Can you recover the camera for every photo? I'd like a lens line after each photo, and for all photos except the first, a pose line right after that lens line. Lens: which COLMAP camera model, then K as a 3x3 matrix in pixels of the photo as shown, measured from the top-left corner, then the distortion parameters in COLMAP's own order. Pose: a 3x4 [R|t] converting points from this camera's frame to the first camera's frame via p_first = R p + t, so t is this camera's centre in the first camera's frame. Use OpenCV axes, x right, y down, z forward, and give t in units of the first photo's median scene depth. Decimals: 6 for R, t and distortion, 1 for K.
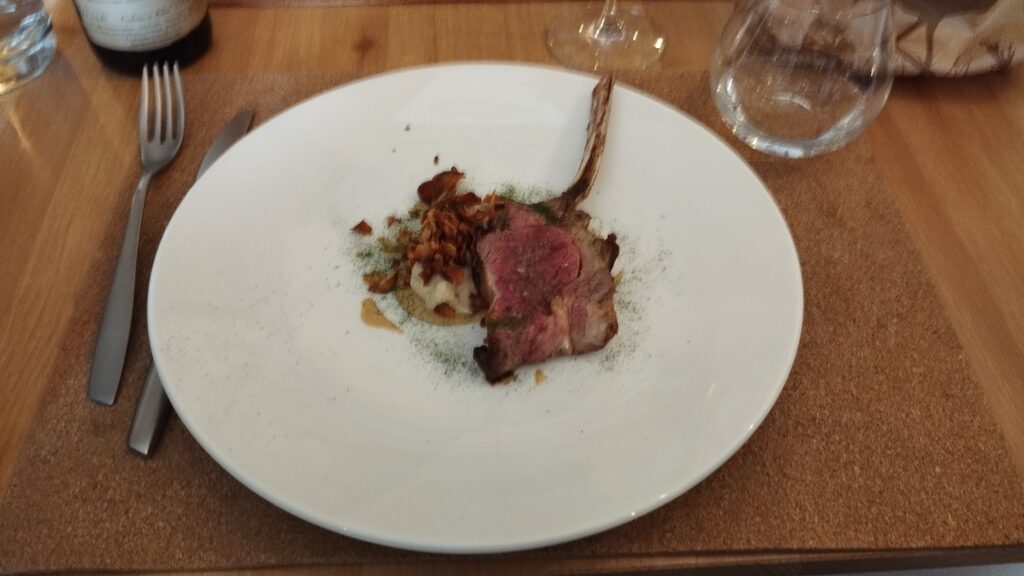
lens RADIAL K [[873.2, 0, 512.0], [0, 873.2, 288.0], [0, 0, 1]] dist [0.070150, -0.133591]
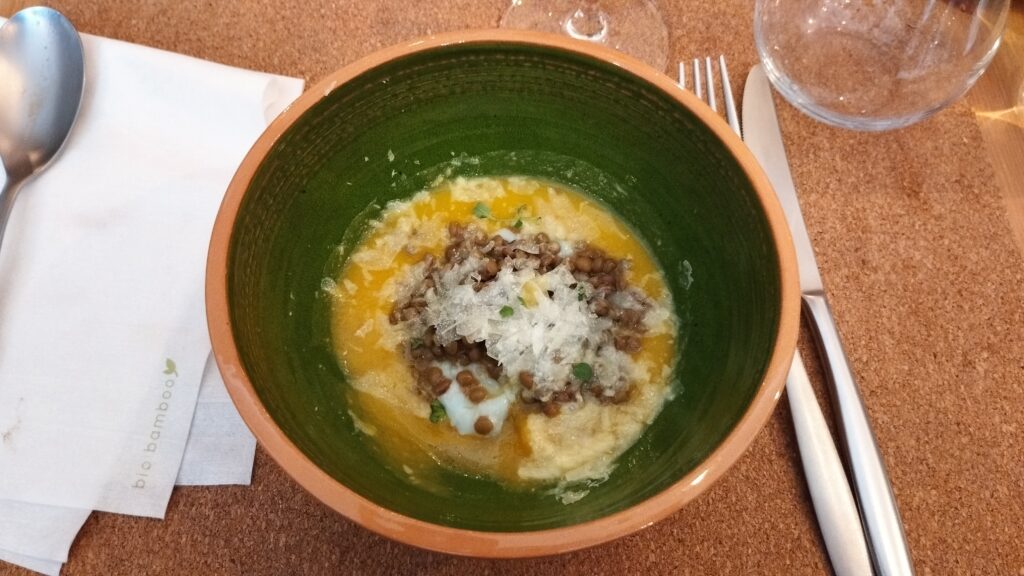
lens RADIAL K [[873.2, 0, 512.0], [0, 873.2, 288.0], [0, 0, 1]] dist [0.070150, -0.133591]
pose [[0.999853, 0.006824, 0.015723, -0.011198], [-0.010729, 0.964577, 0.263584, -0.267894], [-0.013367, -0.263714, 0.964508, 0.288463]]
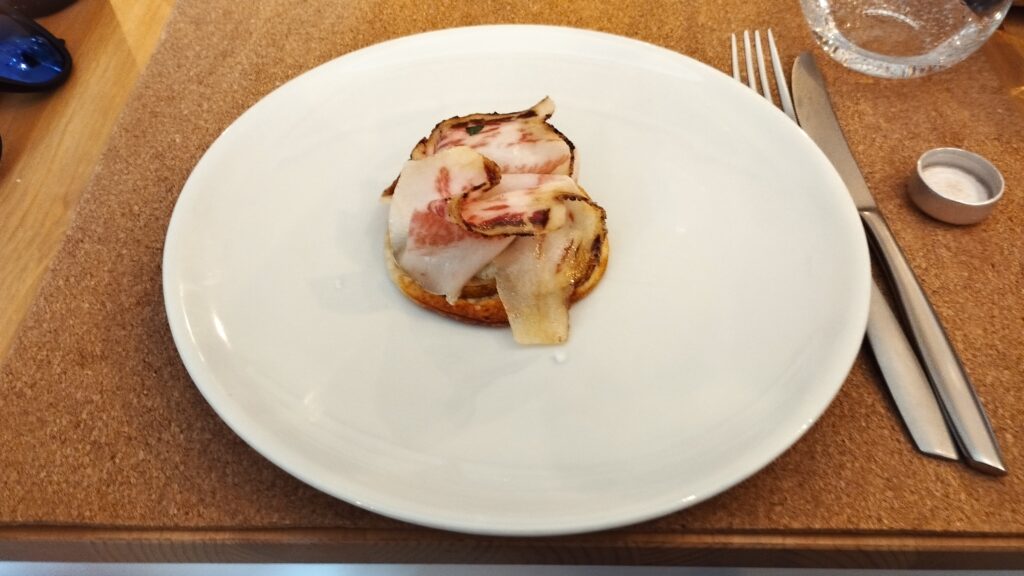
lens RADIAL K [[873.2, 0, 512.0], [0, 873.2, 288.0], [0, 0, 1]] dist [0.070150, -0.133591]
pose [[0.999105, 0.027432, -0.032183, -0.041985], [-0.027501, 0.999620, -0.001693, 0.084733], [0.032125, 0.002577, 0.999481, 0.183190]]
